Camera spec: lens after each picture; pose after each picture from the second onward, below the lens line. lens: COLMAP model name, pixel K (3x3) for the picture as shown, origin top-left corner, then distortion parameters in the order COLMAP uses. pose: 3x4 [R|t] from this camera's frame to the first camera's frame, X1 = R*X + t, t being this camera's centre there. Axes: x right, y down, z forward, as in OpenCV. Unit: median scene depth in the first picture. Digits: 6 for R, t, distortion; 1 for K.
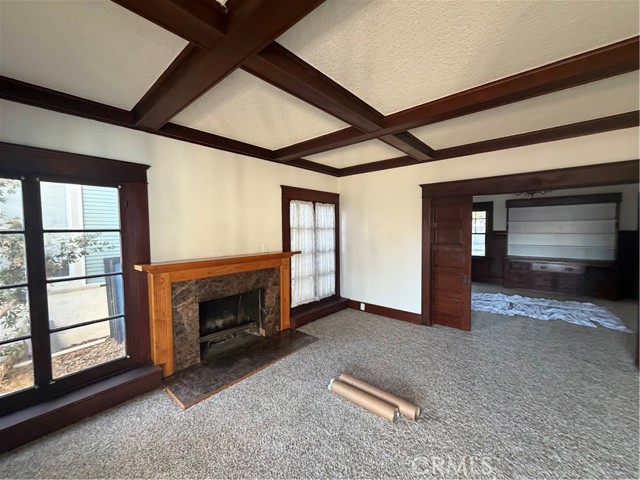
lens RADIAL K [[258.0, 0, 324.6], [0, 258.0, 240.0], [0, 0, 1]] dist [-0.001903, -0.000608]
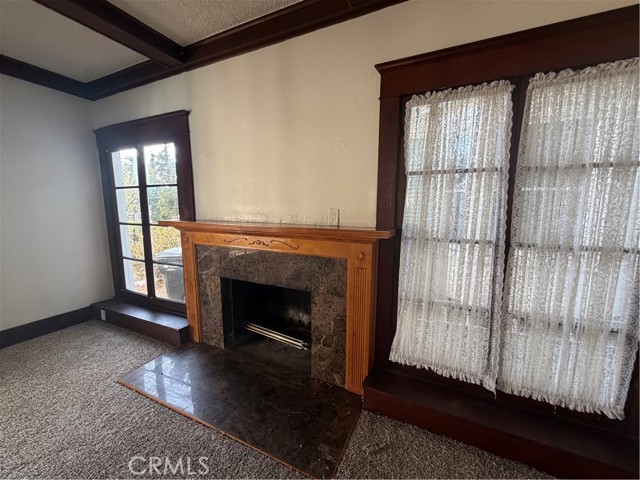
lens RADIAL K [[258.0, 0, 324.6], [0, 258.0, 240.0], [0, 0, 1]] dist [-0.001903, -0.000608]
pose [[0.256449, 0.144187, -0.955743, 0.260634], [-0.047363, 0.989497, 0.136570, 0.008120], [0.965397, 0.010243, 0.260585, 0.880653]]
